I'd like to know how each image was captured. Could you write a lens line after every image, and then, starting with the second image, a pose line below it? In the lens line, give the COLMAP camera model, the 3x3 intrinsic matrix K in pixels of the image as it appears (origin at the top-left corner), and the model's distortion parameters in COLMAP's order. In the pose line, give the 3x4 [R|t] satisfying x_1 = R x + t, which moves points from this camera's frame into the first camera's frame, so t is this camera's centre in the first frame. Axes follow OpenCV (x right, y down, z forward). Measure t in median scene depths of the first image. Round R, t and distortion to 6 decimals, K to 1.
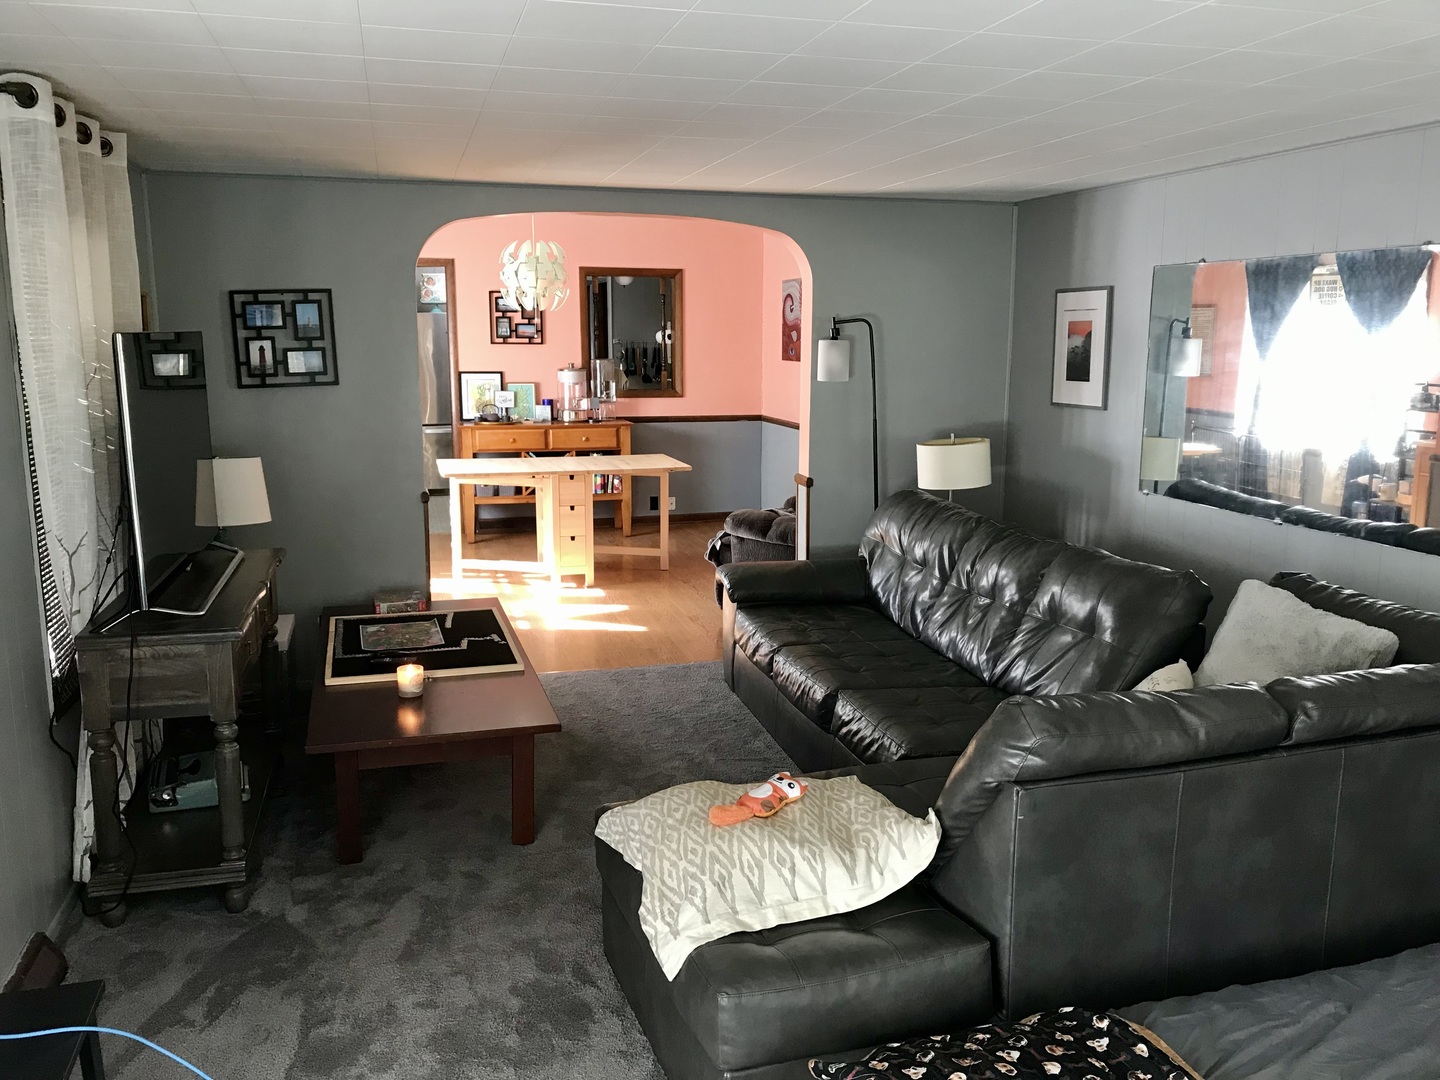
lens RADIAL K [[1200.1, 0, 740.5], [0, 1200.1, 538.0], [0, 0, 1]] dist [0.043835, -0.052166]
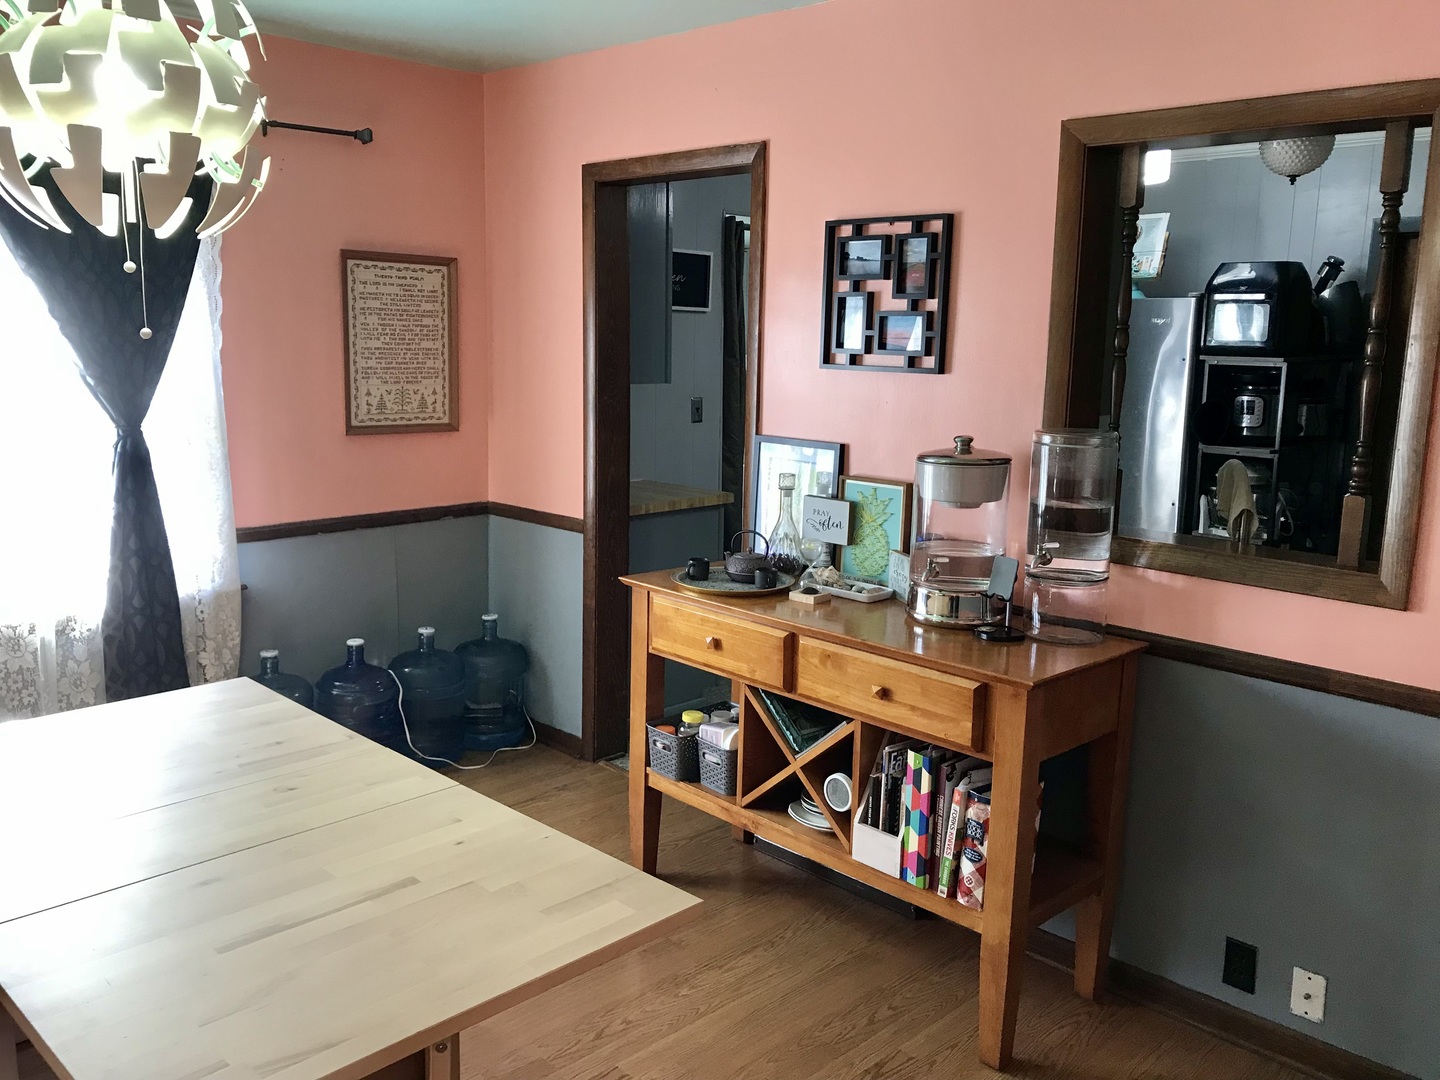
lens RADIAL K [[1200.1, 0, 690.1], [0, 1200.1, 534.3], [0, 0, 1]] dist [0.043835, -0.052166]
pose [[0.469701, 0.157525, -0.868658, 0.098662], [-0.169298, 0.981762, 0.086493, -0.136042], [0.866441, 0.106436, 0.487803, 0.791468]]
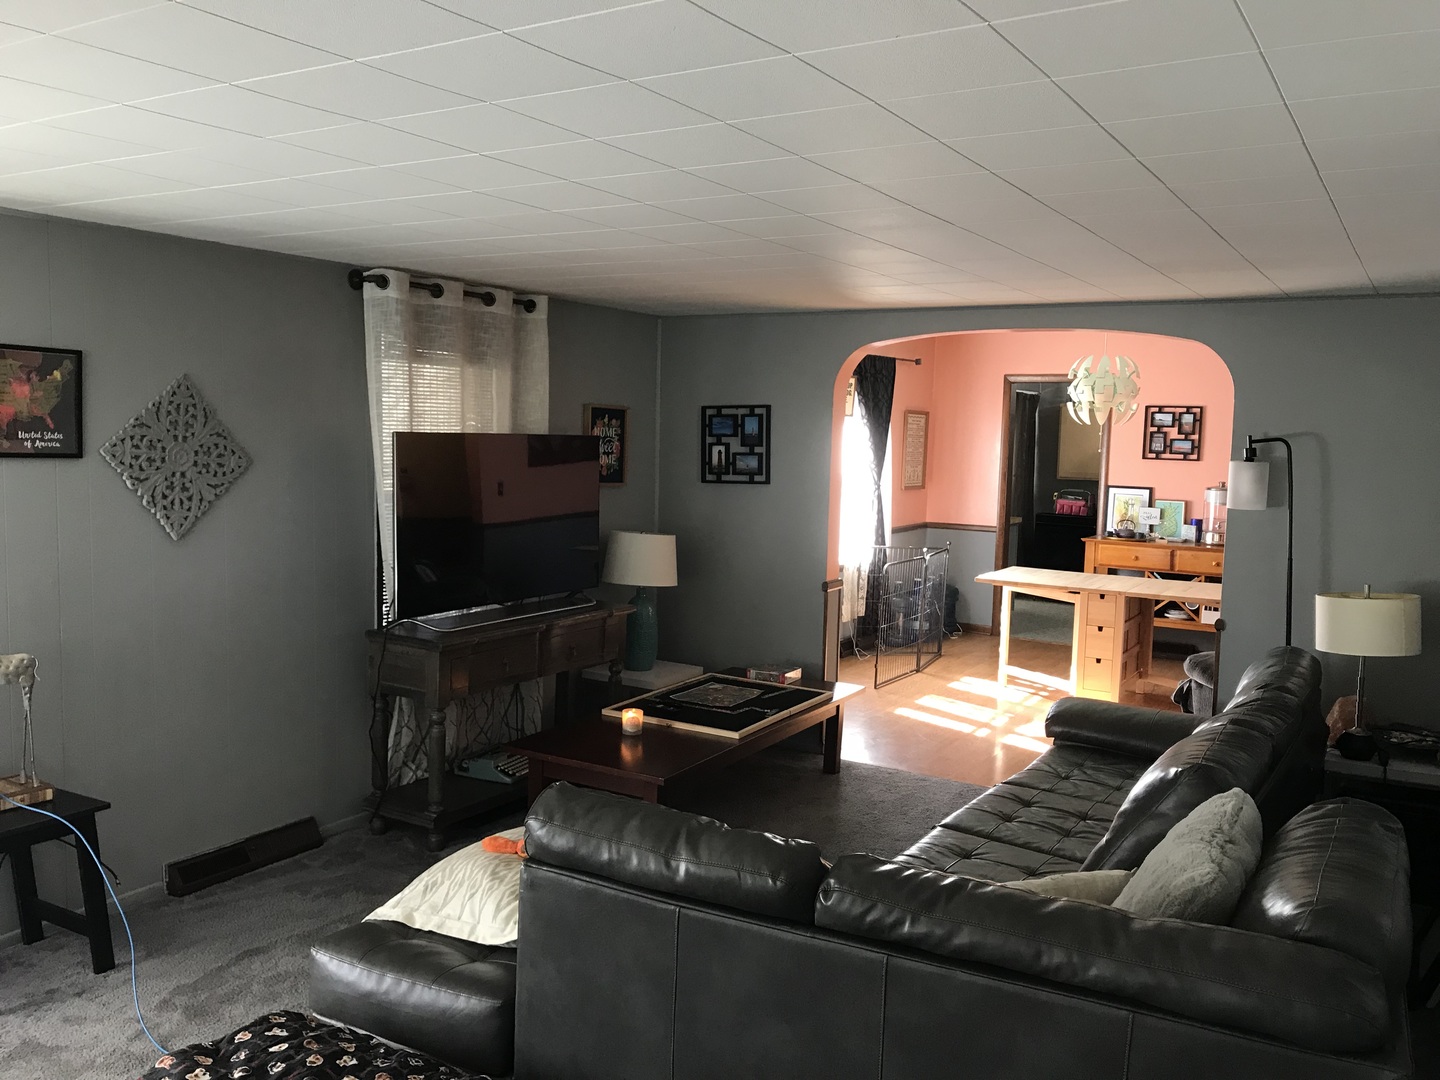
lens RADIAL K [[1200.1, 0, 711.2], [0, 1200.1, 541.1], [0, 0, 1]] dist [0.043835, -0.052166]
pose [[0.679426, 0.083727, -0.728951, 0.273647], [-0.149198, 0.988478, -0.025525, -0.018128], [0.718415, 0.126101, 0.684089, 0.086989]]
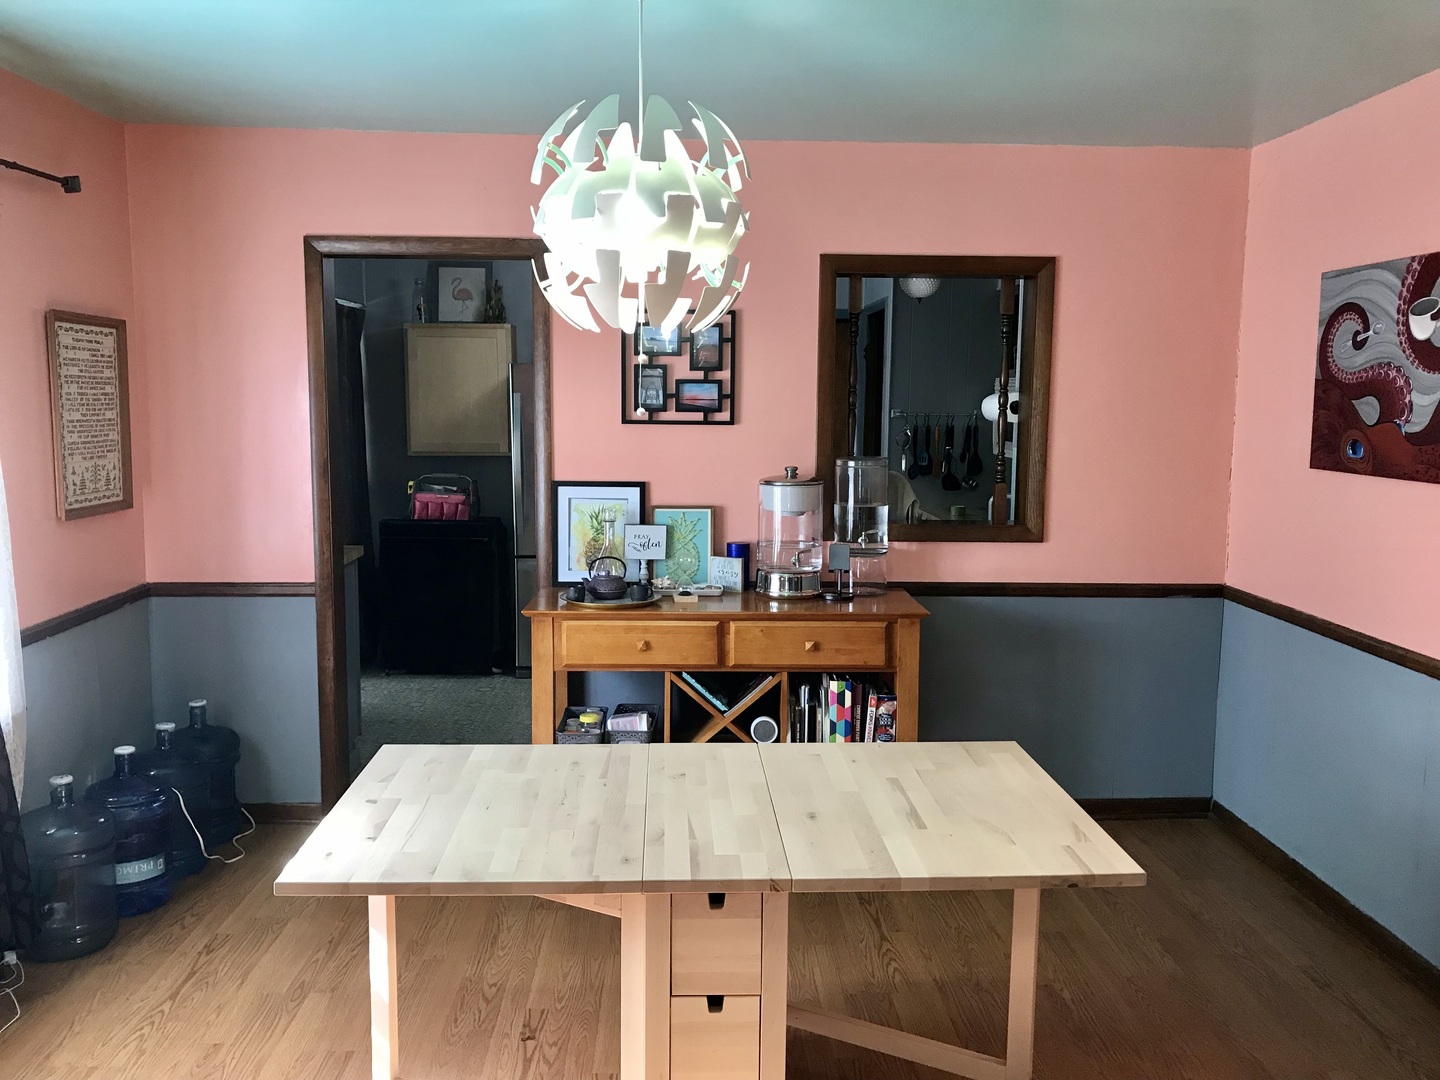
lens RADIAL K [[1200.1, 0, 722.7], [0, 1200.1, 528.5], [0, 0, 1]] dist [0.043835, -0.052166]
pose [[0.969369, 0.032365, -0.243468, -0.056431], [-0.046975, 0.997411, -0.054441, -0.097527], [0.241076, 0.064210, 0.968380, 0.564832]]
